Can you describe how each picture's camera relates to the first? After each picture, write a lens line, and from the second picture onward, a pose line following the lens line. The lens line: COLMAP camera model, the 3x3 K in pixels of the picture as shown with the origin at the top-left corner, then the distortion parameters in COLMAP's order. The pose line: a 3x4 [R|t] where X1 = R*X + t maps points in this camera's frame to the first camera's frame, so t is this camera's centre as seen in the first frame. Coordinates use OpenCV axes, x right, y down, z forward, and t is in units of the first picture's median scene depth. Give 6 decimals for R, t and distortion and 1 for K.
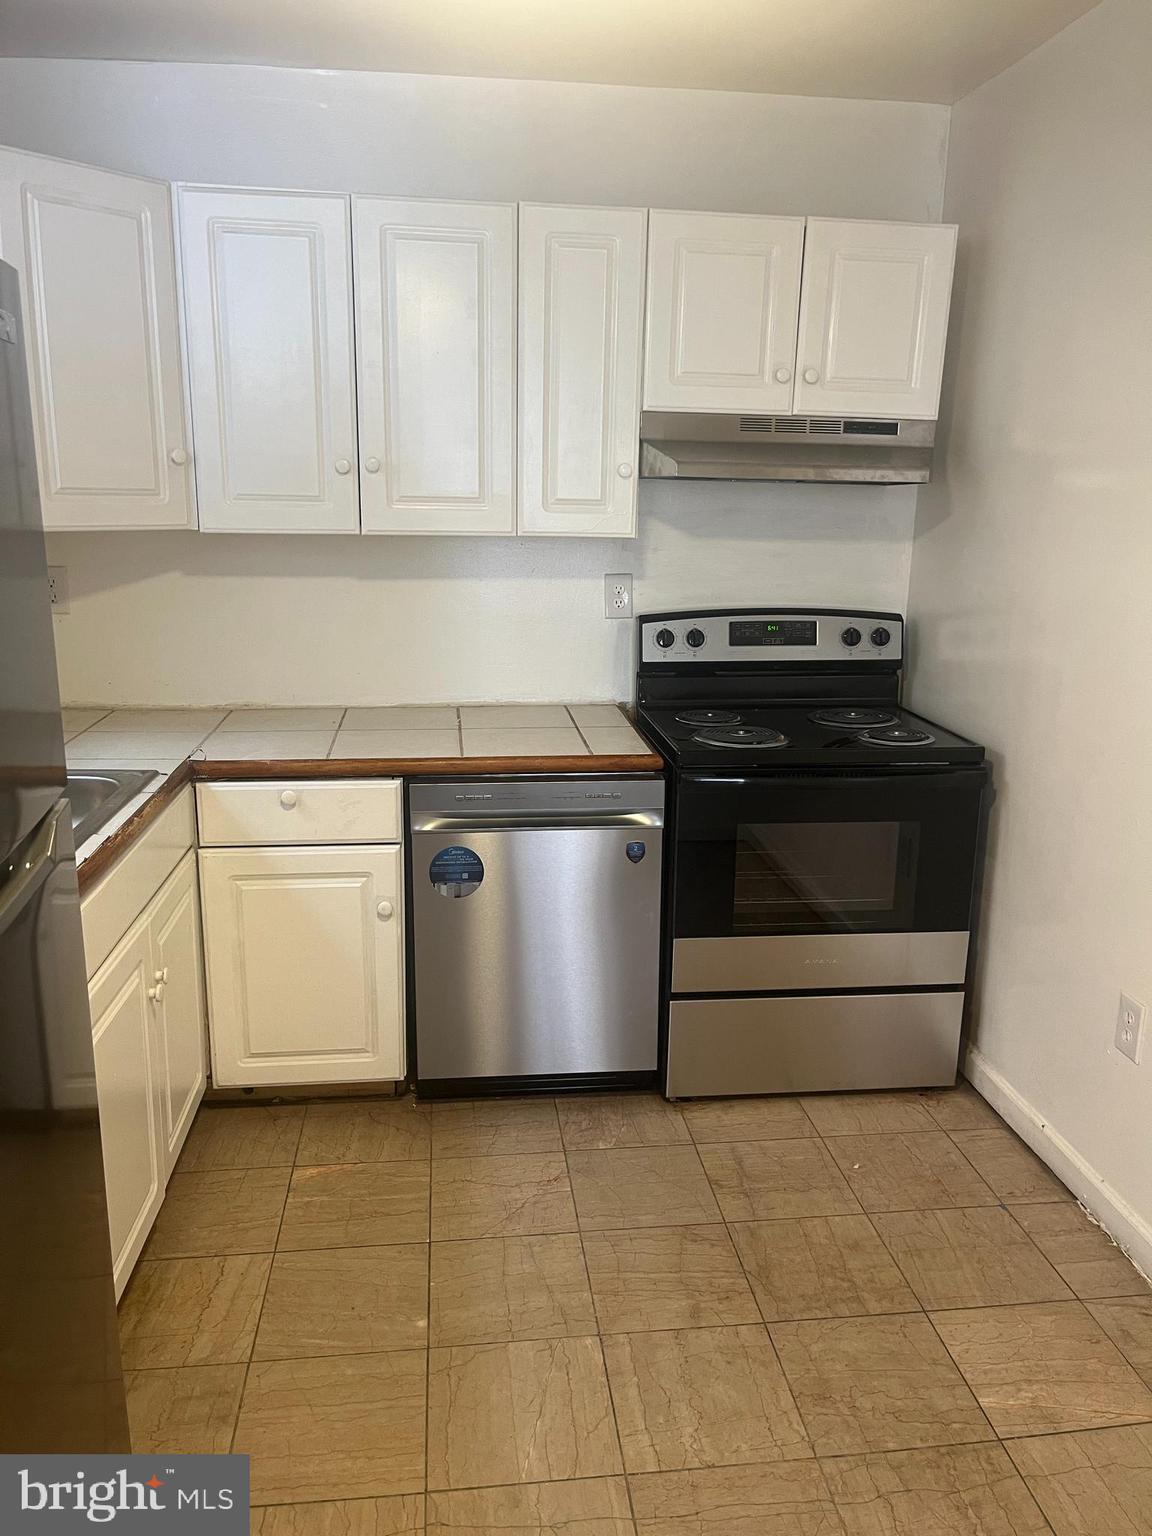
lens RADIAL K [[1160.5, 0, 585.7], [0, 1160.5, 772.0], [0, 0, 1]] dist [0.067834, -0.090216]
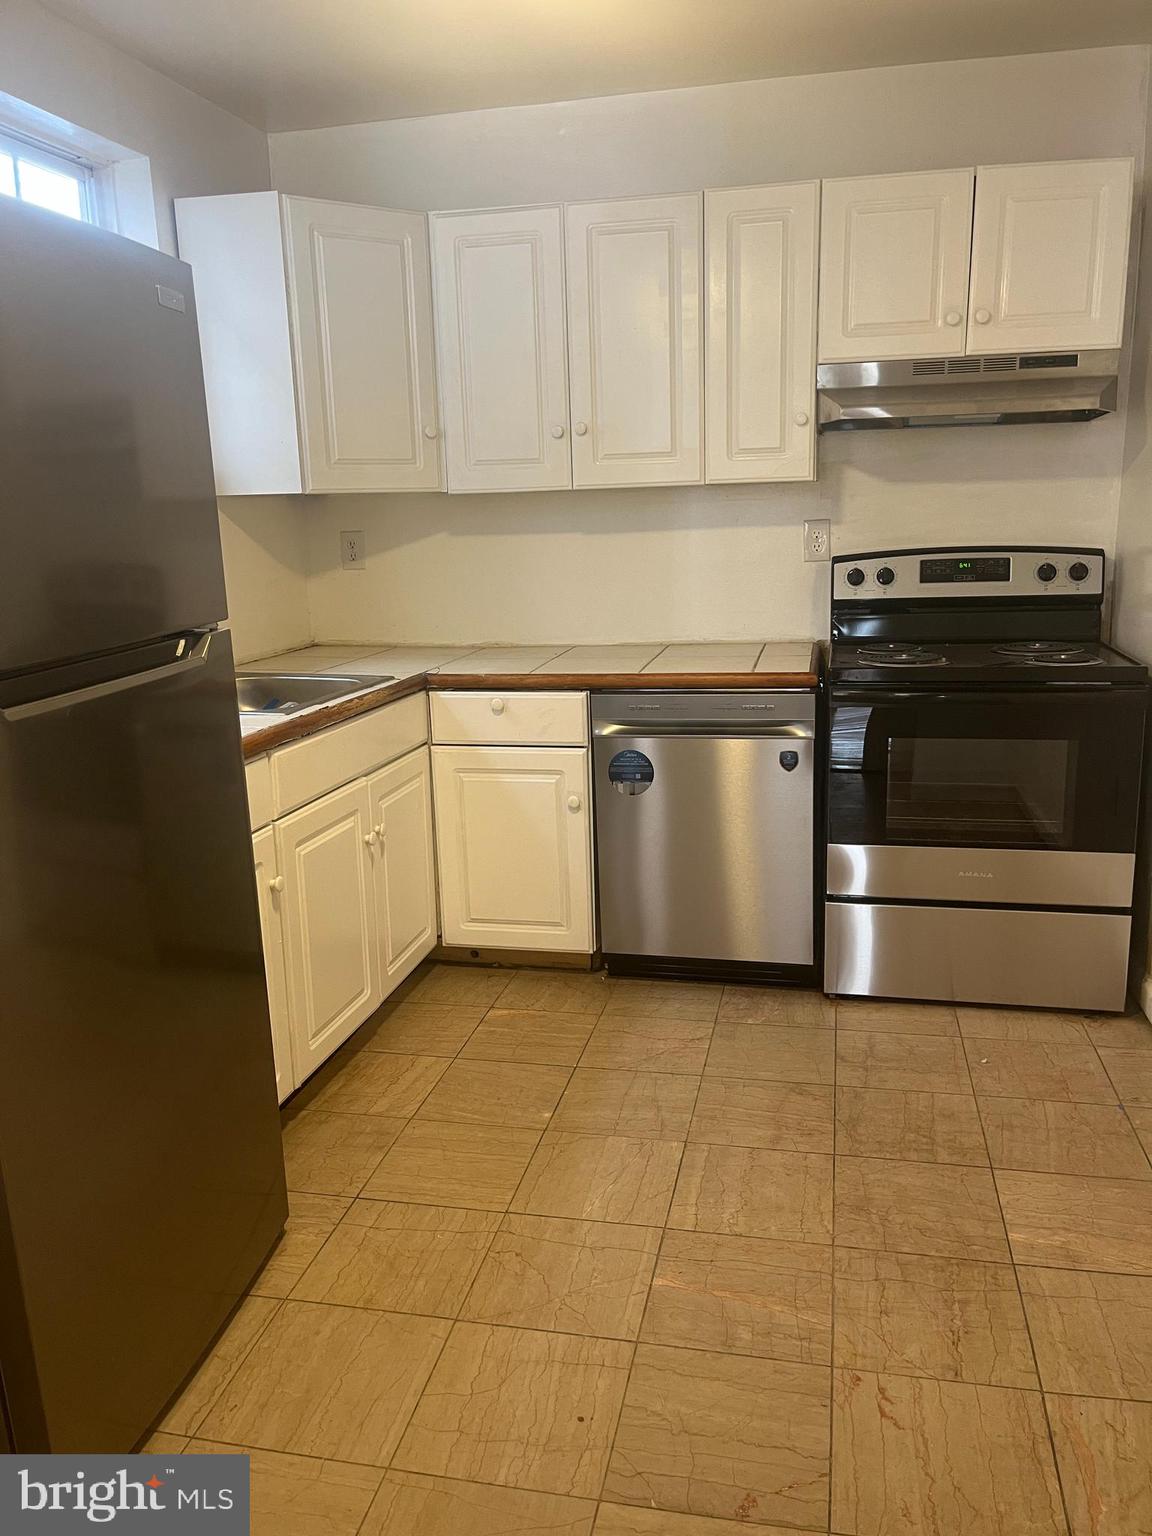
lens RADIAL K [[1160.5, 0, 585.7], [0, 1160.5, 772.0], [0, 0, 1]] dist [0.067834, -0.090216]
pose [[0.944676, 0.028844, -0.326733, 0.224535], [-0.033371, 0.999409, -0.008258, 0.096469], [0.326302, 0.018705, 0.945081, -0.111576]]
